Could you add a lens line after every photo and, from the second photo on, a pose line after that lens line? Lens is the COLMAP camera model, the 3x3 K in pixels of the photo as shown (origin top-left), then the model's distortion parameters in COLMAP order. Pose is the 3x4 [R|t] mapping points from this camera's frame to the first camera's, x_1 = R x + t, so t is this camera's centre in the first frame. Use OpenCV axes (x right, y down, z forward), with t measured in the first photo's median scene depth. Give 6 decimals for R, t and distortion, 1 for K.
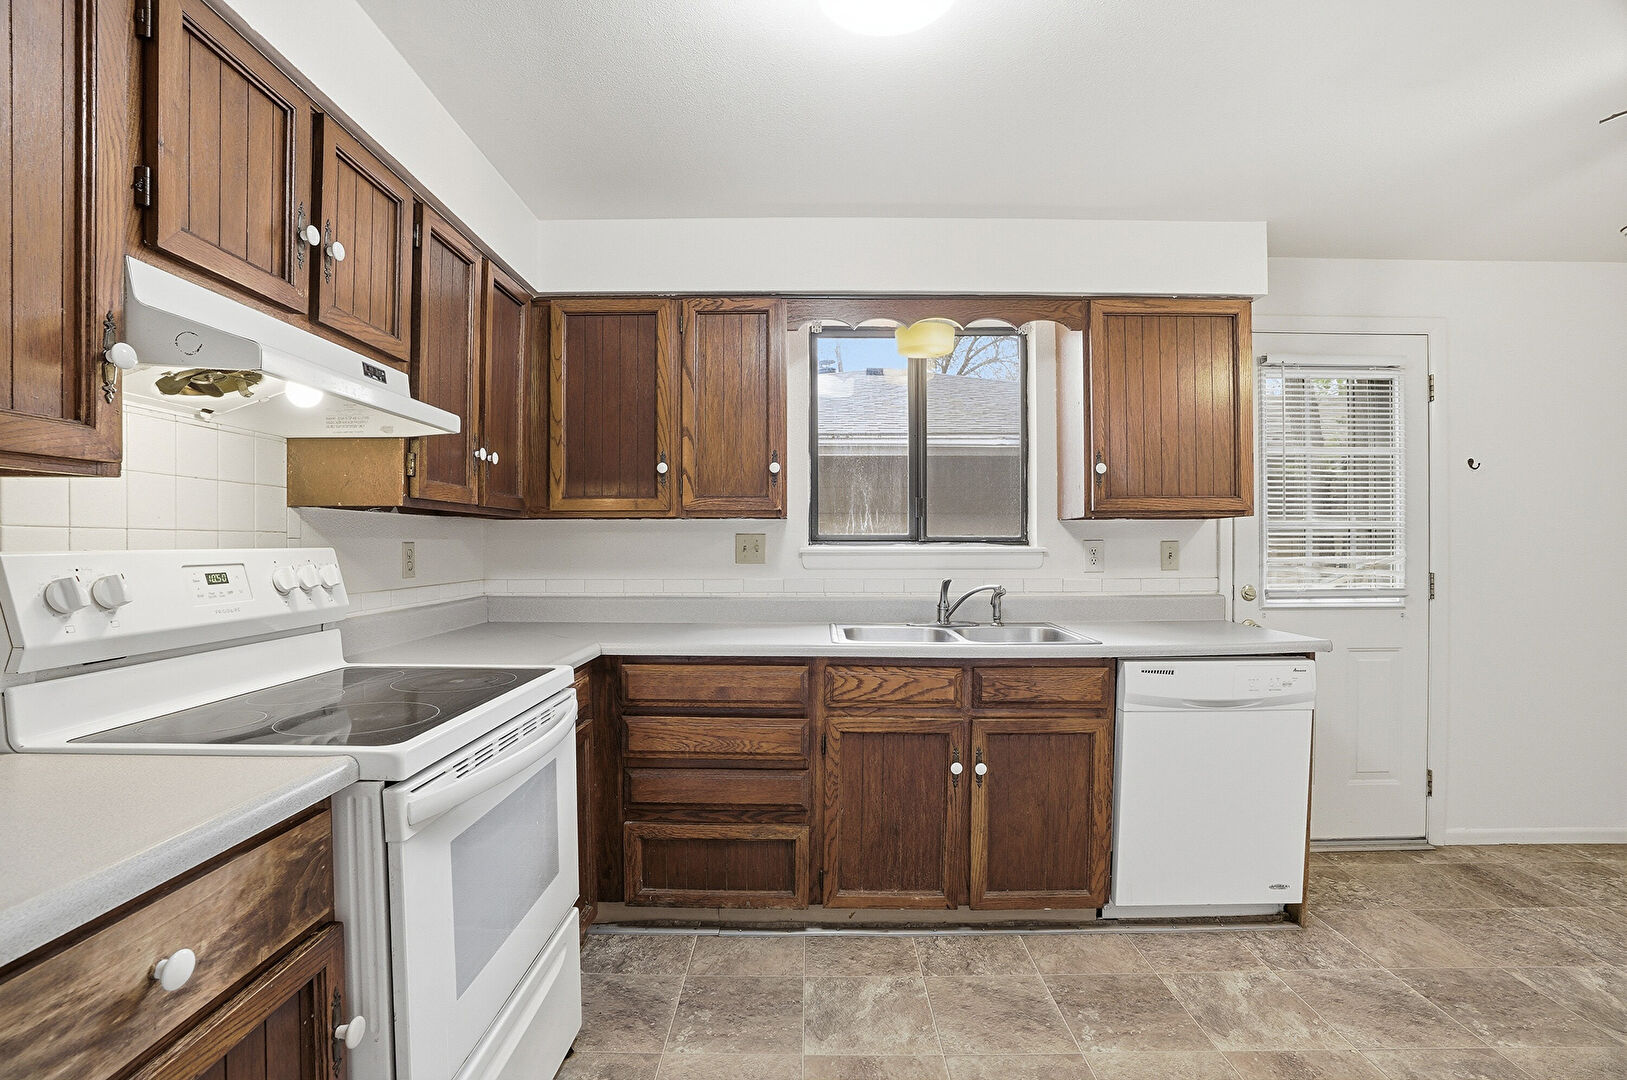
lens RADIAL K [[753.7, 0, 808.1], [0, 753.7, 557.7], [0, 0, 1]] dist [-0.069239, 0.027962]
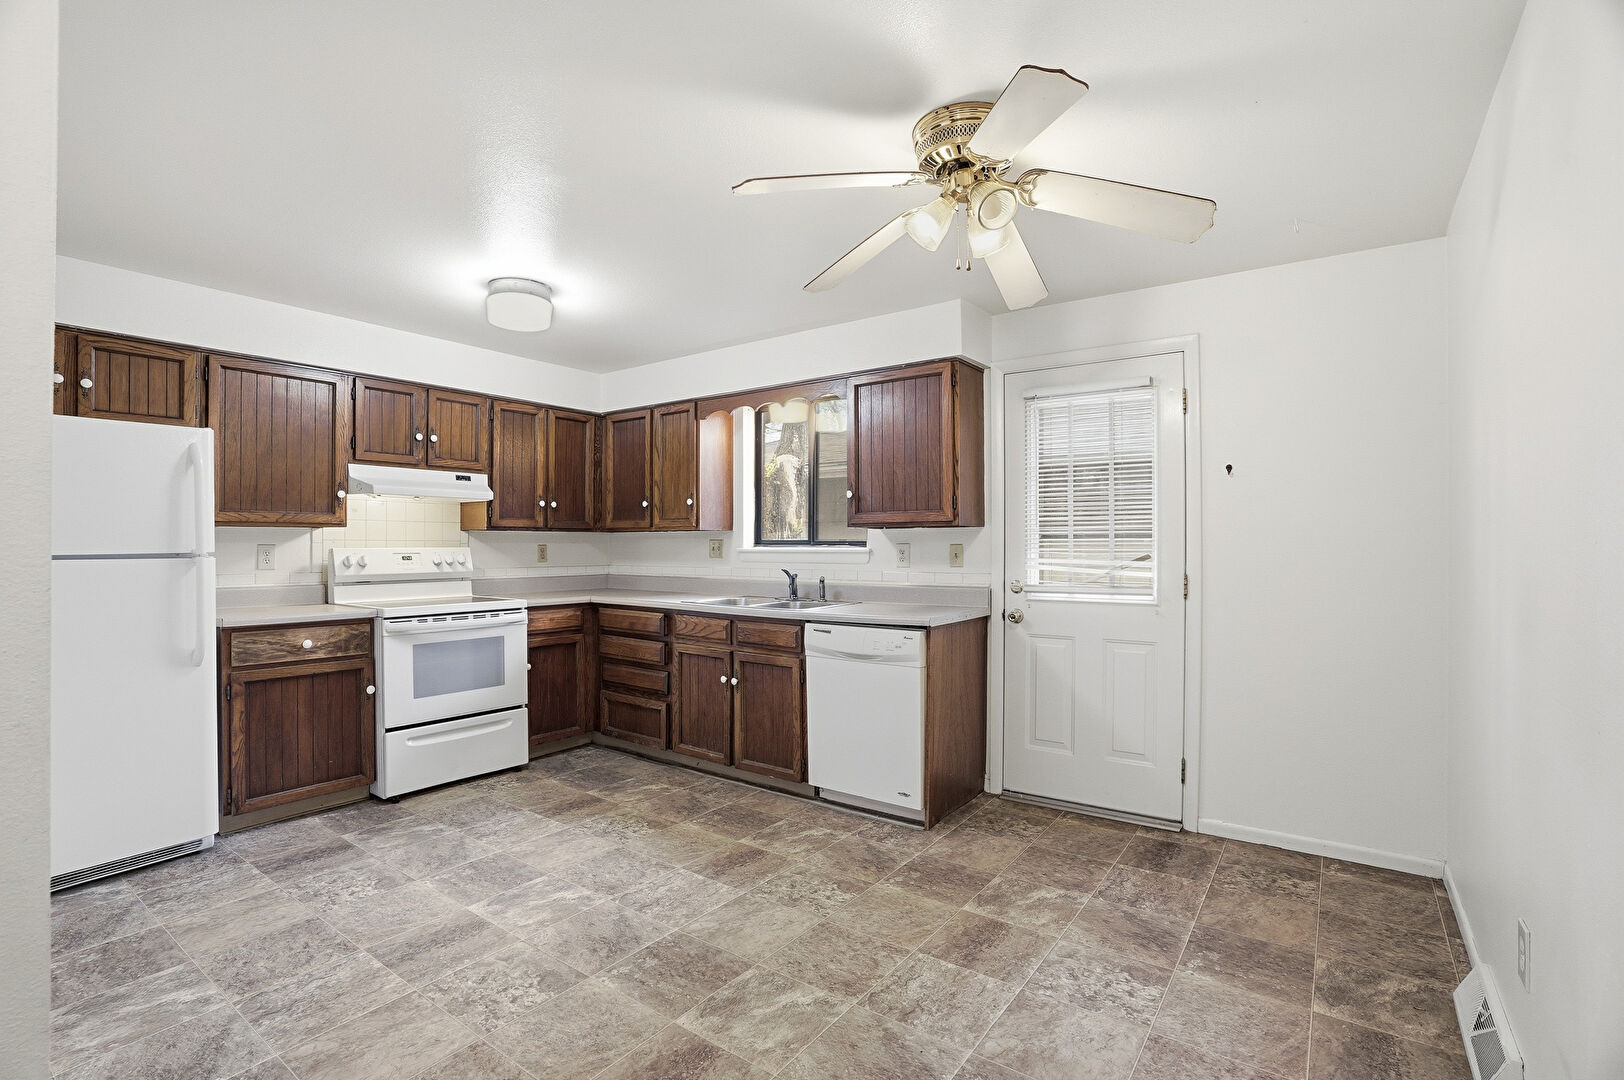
lens RADIAL K [[750.7, 0, 804.7], [0, 750.7, 548.0], [0, 0, 1]] dist [-0.069835, 0.028240]
pose [[0.808933, 0.004314, -0.587885, 1.322027], [-0.010701, 0.999915, -0.007388, -0.003769], [0.587803, 0.012267, 0.808911, -0.259116]]
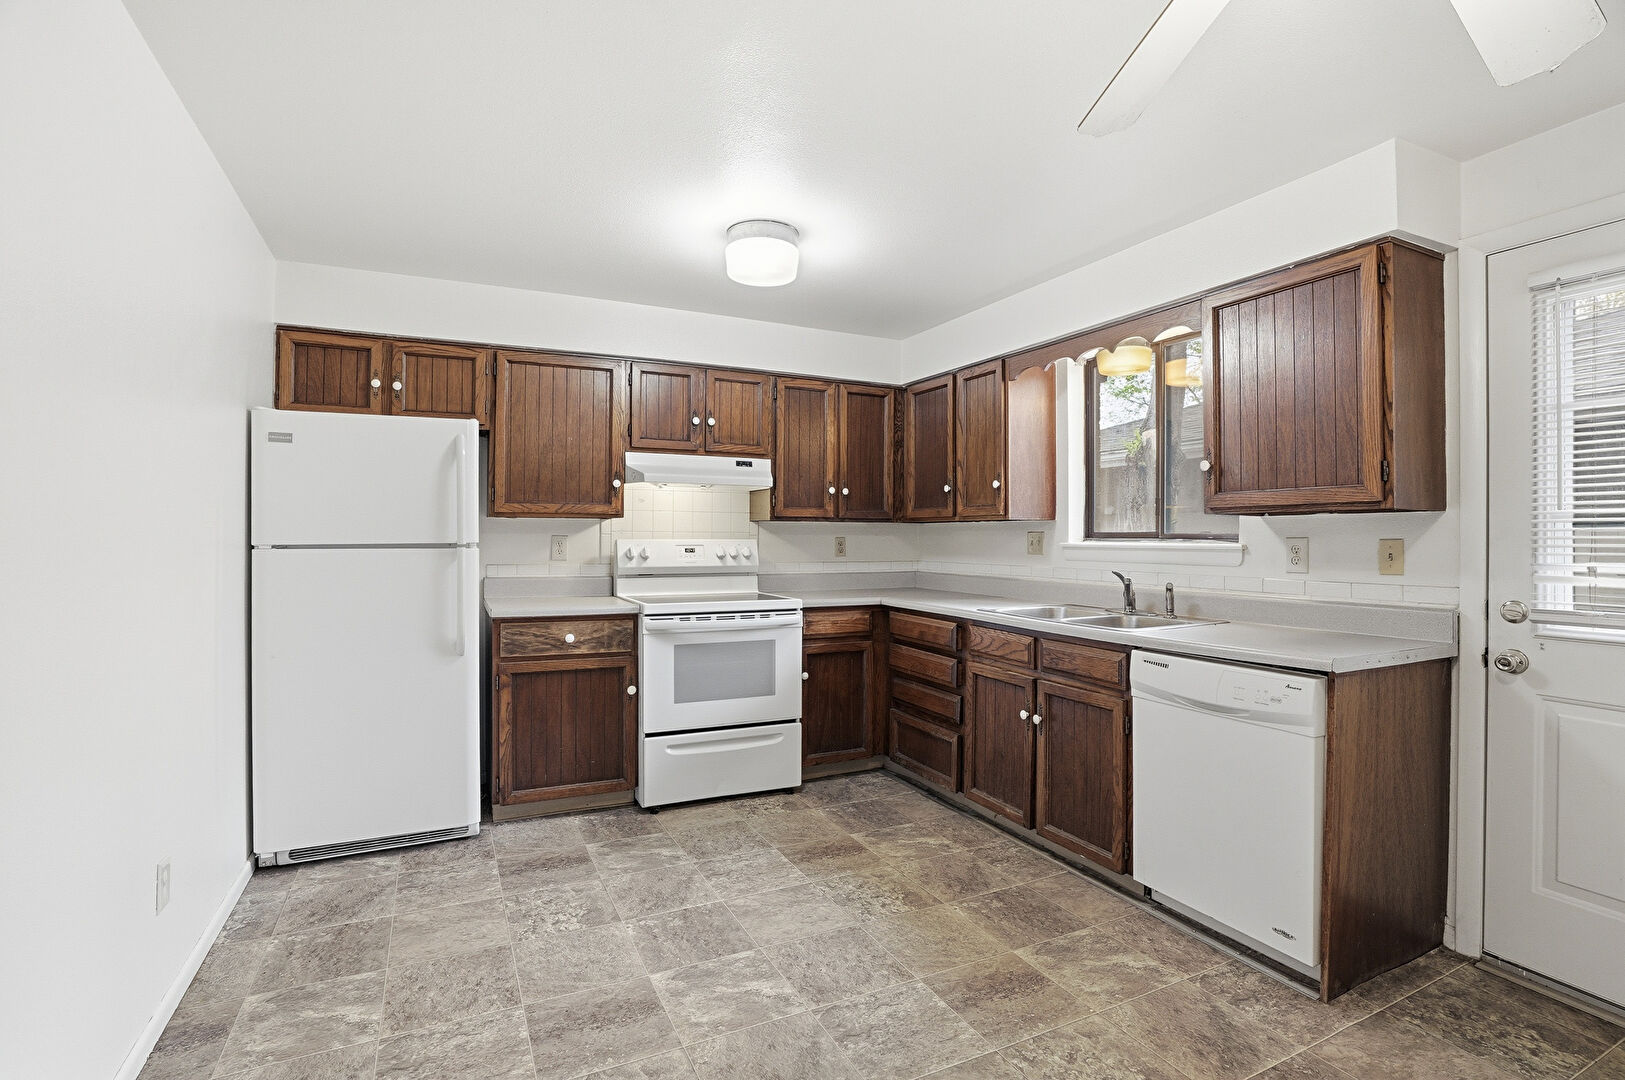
lens RADIAL K [[767.2, 0, 810.2], [0, 767.2, 534.6], [0, 0, 1]] dist [-0.072815, 0.029870]
pose [[0.443430, 0.001101, -0.896308, 1.190589], [-0.019694, 0.999770, -0.008516, -0.009140], [0.896093, 0.021428, 0.443349, 0.085797]]
